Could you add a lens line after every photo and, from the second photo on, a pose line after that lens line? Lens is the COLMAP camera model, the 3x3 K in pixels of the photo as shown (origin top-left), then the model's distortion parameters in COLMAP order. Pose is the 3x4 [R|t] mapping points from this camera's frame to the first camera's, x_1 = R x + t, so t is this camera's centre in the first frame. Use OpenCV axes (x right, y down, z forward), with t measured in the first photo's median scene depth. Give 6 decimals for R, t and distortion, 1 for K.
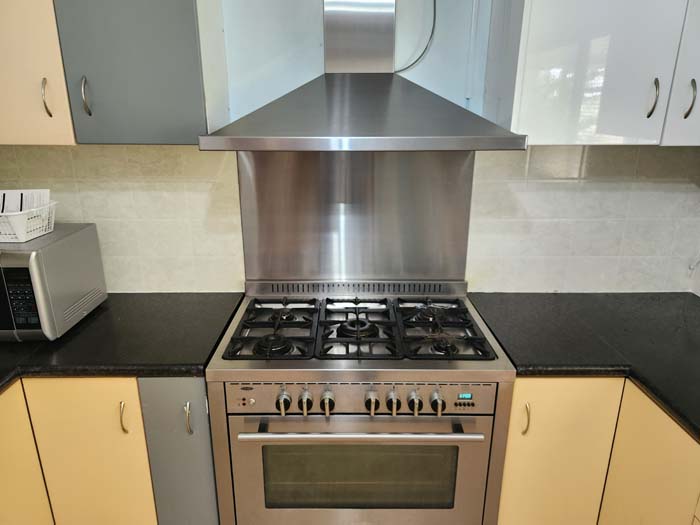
lens RADIAL K [[472.7, 0, 349.5], [0, 472.7, 265.2], [0, 0, 1]] dist [0.052984, -0.032767]
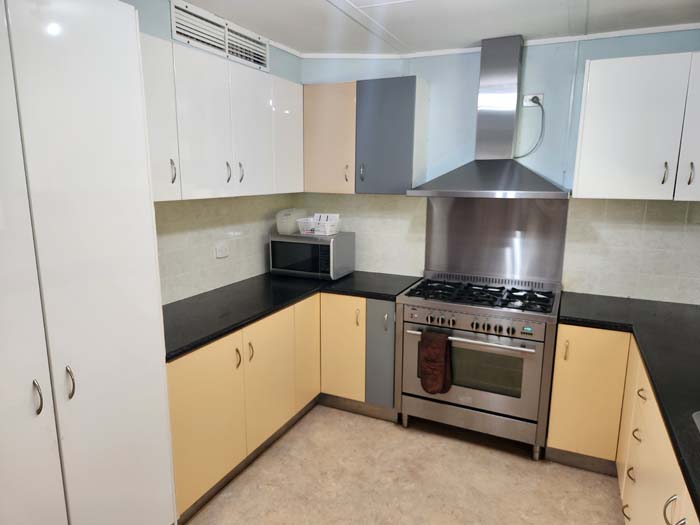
lens RADIAL K [[472.7, 0, 348.0], [0, 472.7, 263.6], [0, 0, 1]] dist [0.052984, -0.032767]
pose [[0.898611, 0.084689, -0.430495, 0.370530], [-0.138406, 0.985811, -0.094974, 0.280878], [0.416344, 0.144928, 0.897582, -0.931311]]
